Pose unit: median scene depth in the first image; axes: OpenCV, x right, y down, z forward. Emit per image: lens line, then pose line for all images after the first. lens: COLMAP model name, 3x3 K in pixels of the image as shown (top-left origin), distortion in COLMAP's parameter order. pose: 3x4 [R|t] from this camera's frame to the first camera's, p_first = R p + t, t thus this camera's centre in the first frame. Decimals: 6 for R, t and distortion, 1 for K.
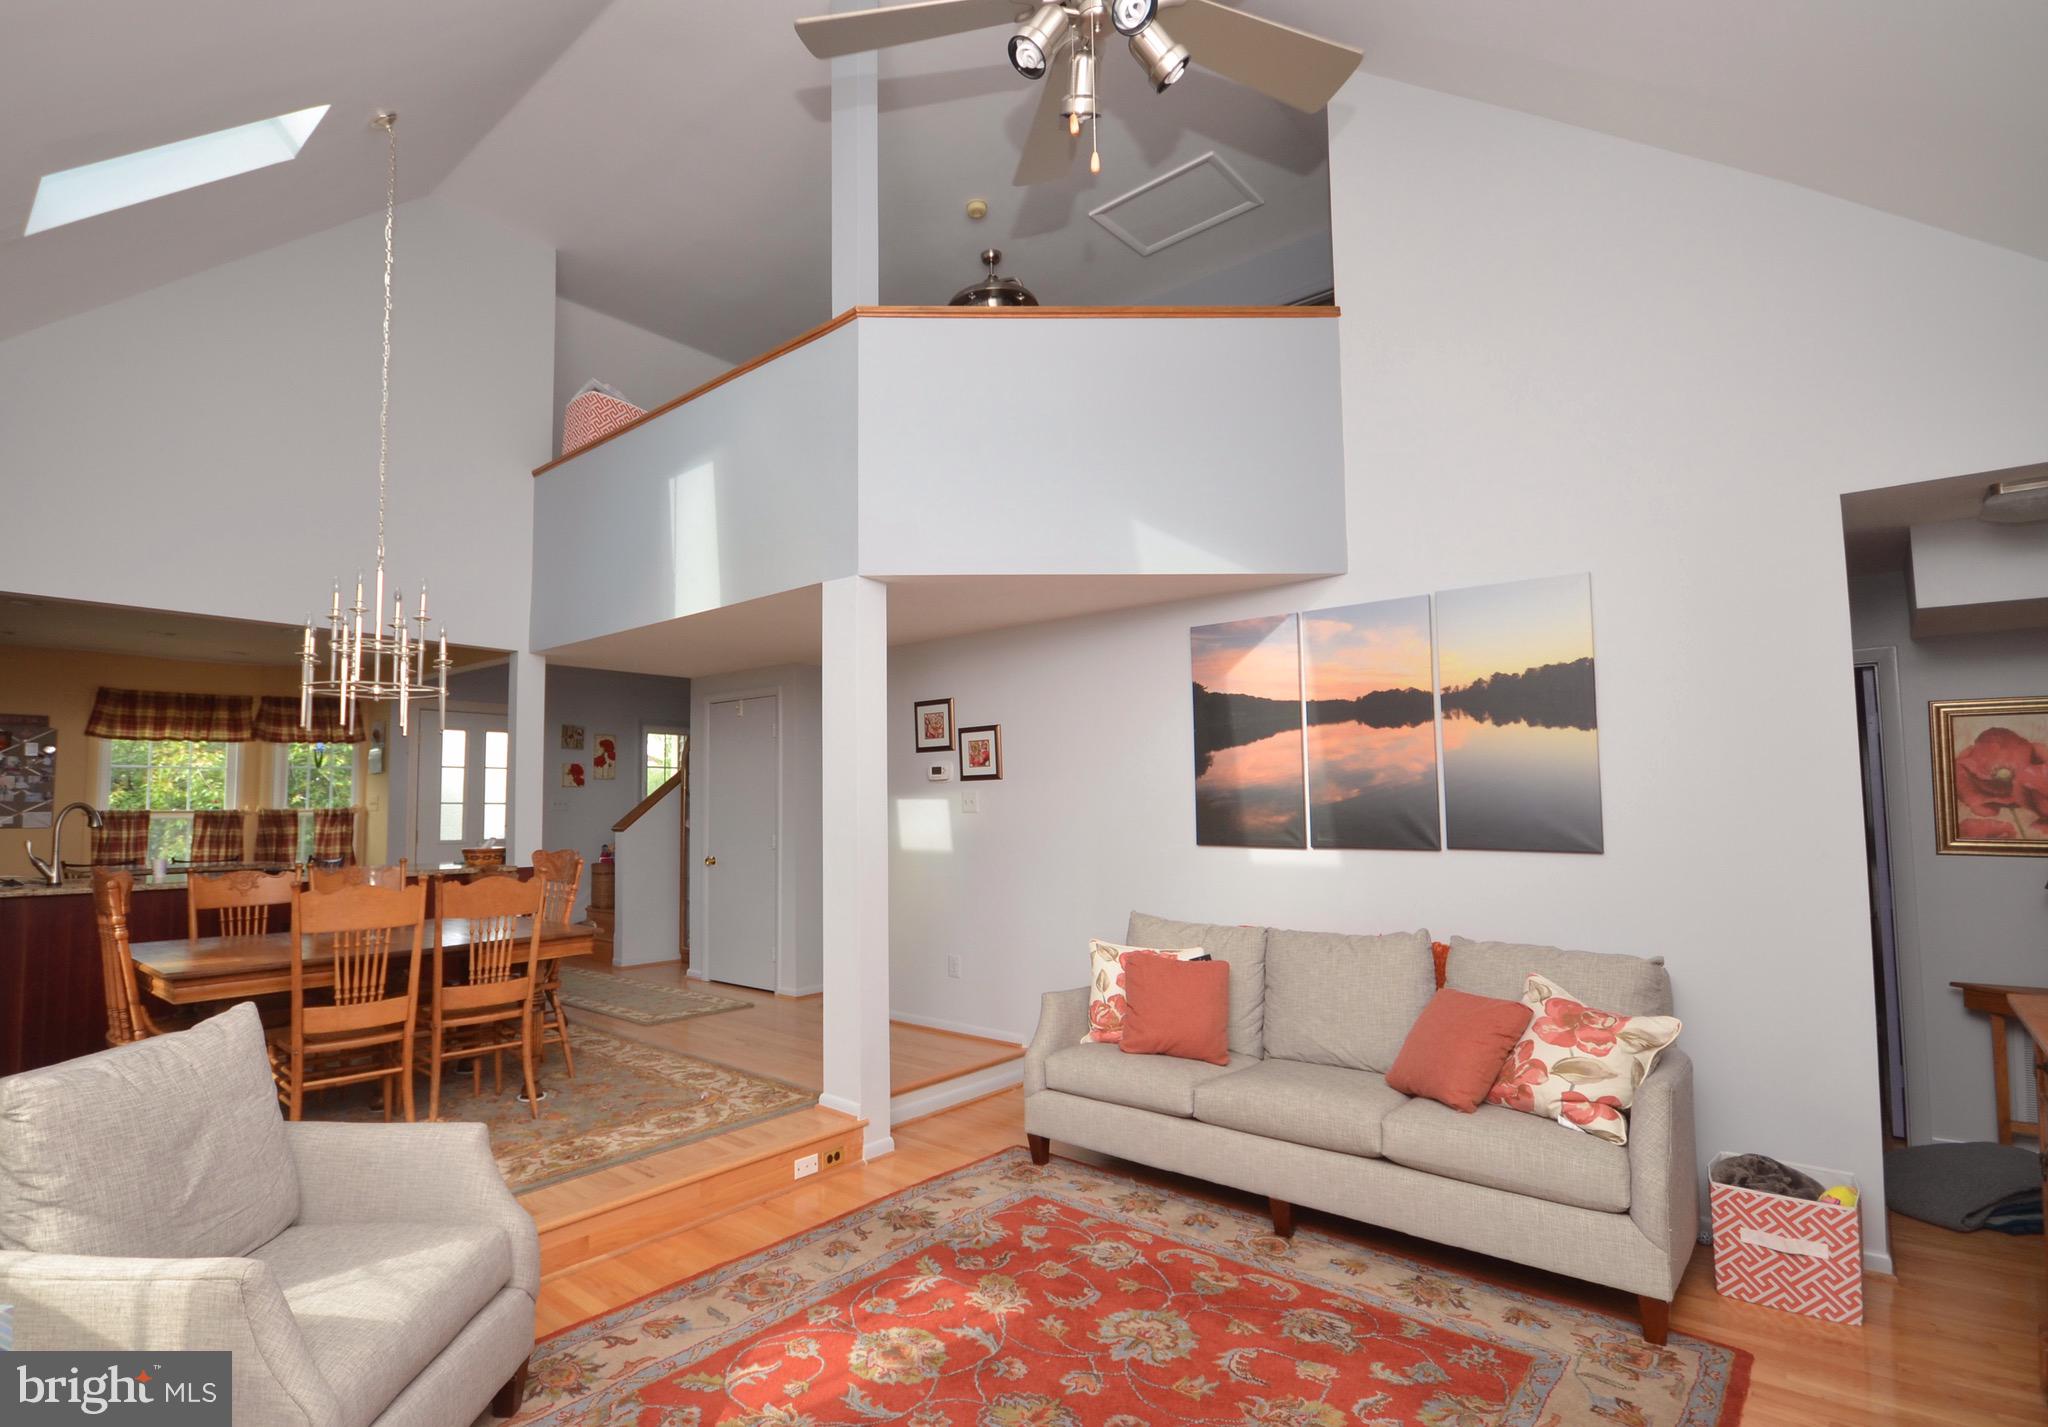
lens RADIAL K [[998.1, 0, 919.1], [0, 998.1, 742.8], [0, 0, 1]] dist [-0.004674, -0.000629]
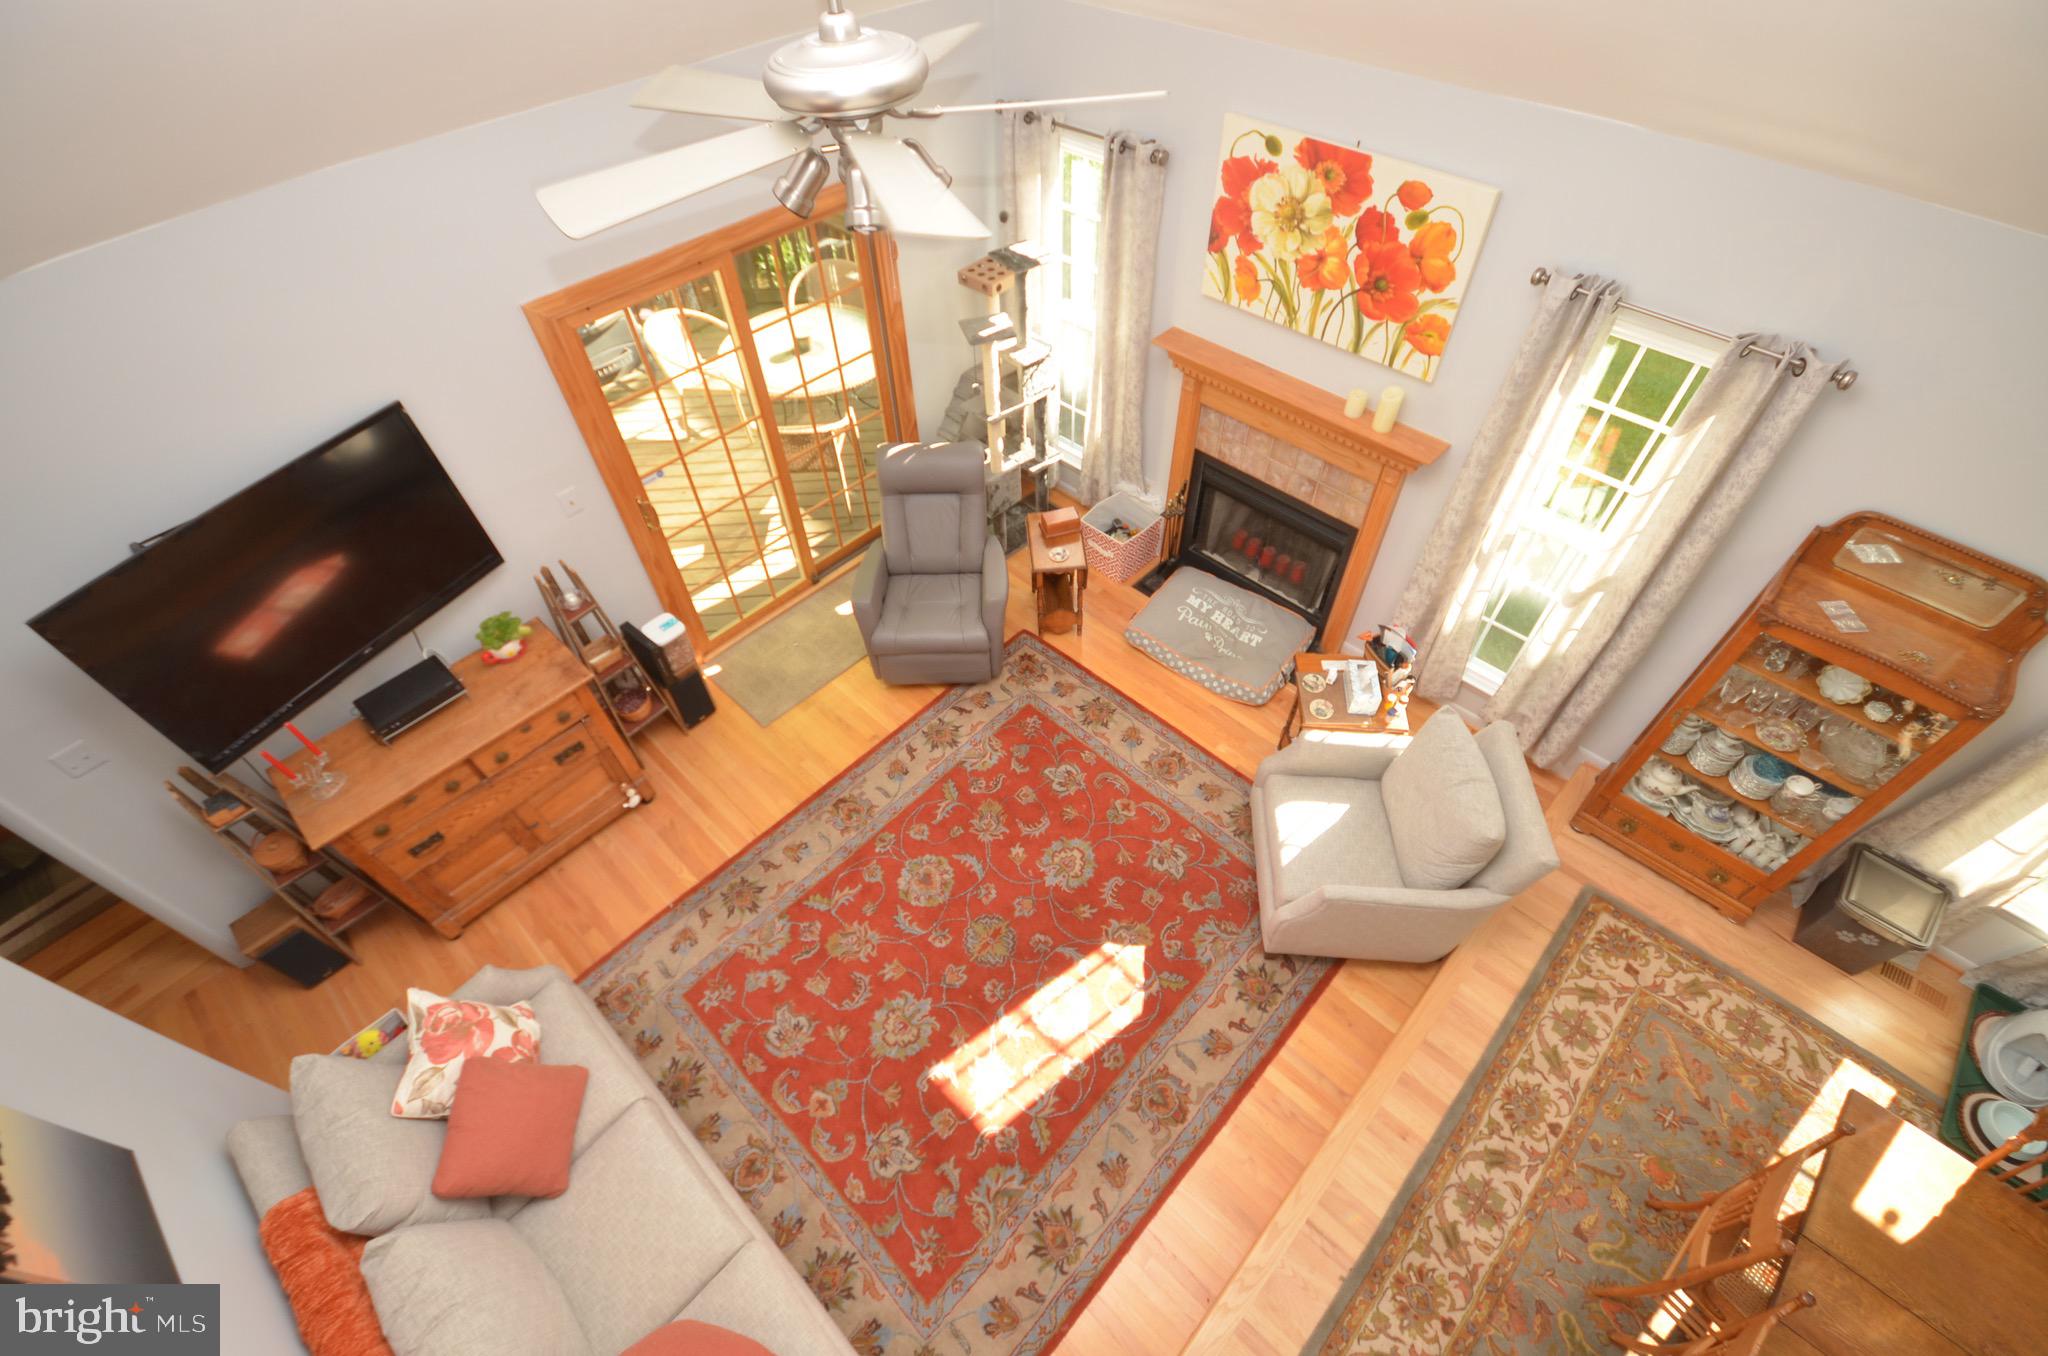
lens RADIAL K [[894.4, 0, 1023.2], [0, 894.4, 695.7], [0, 0, 1]] dist [-0.001561, -0.002294]
pose [[-0.999556, 0.011116, 0.027635, -0.004975], [0.027798, 0.681424, 0.731360, -0.535390], [-0.010702, 0.731804, -0.681431, 1.079669]]
